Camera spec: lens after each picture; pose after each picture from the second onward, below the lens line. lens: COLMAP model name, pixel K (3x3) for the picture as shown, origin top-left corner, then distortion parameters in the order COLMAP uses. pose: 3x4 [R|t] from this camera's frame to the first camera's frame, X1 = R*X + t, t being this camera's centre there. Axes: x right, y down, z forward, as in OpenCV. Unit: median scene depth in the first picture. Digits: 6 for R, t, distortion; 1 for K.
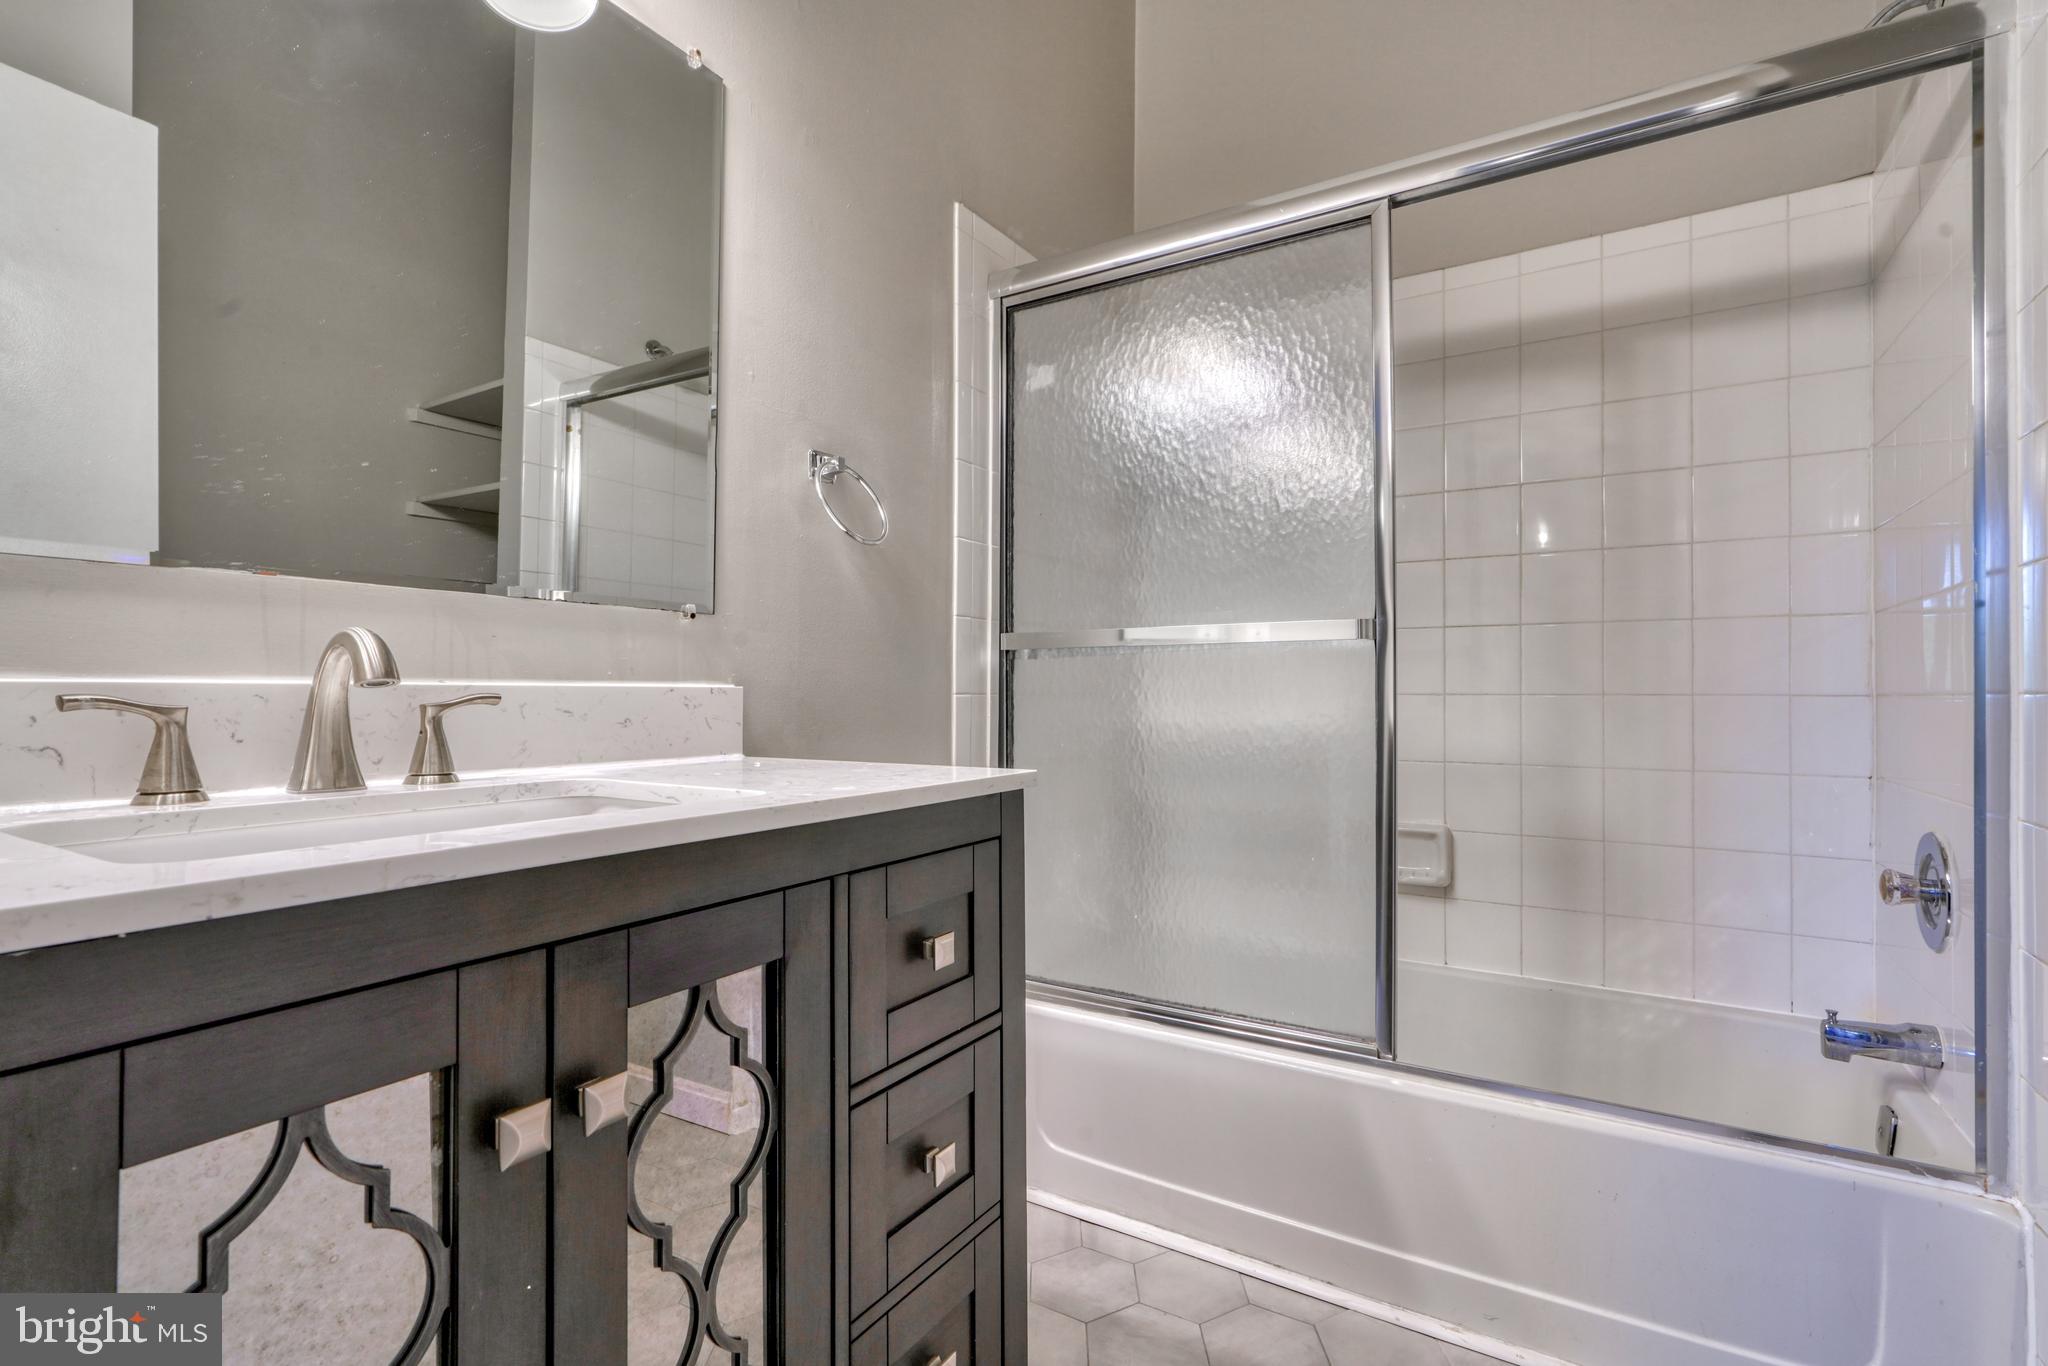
lens RADIAL K [[957.8, 0, 1030.0], [0, 957.8, 673.6], [0, 0, 1]] dist [-0.005730, 0.000050]
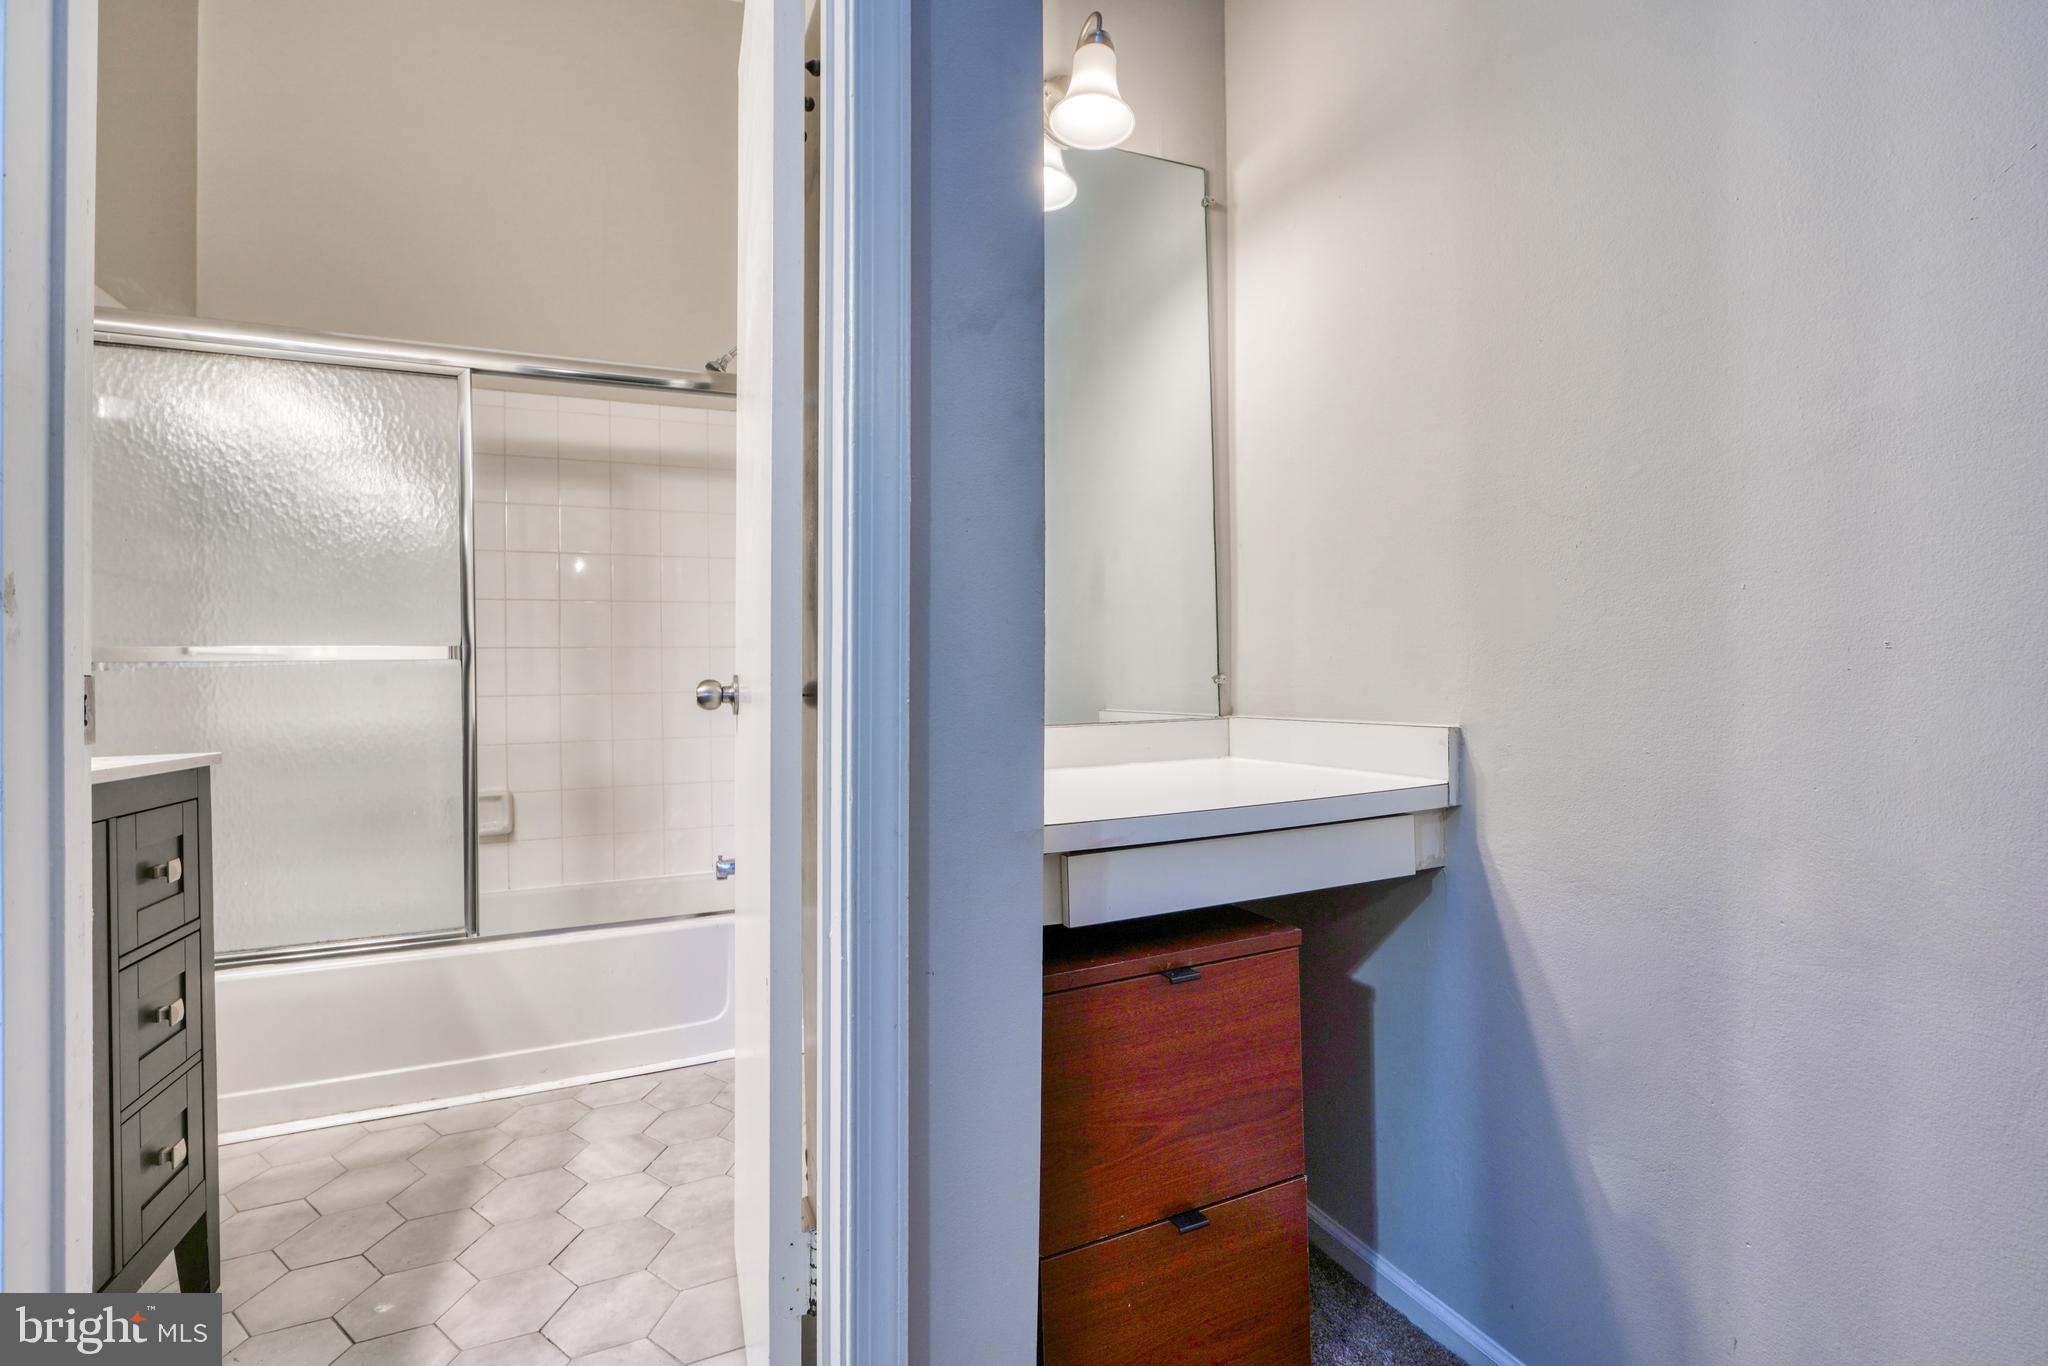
lens RADIAL K [[957.8, 0, 1030.0], [0, 957.8, 673.6], [0, 0, 1]] dist [-0.005730, 0.000050]
pose [[0.602840, -0.002293, 0.797859, -0.265844], [0.008262, 0.999960, -0.003368, -0.001071], [-0.797819, 0.008623, 0.602835, -0.547285]]
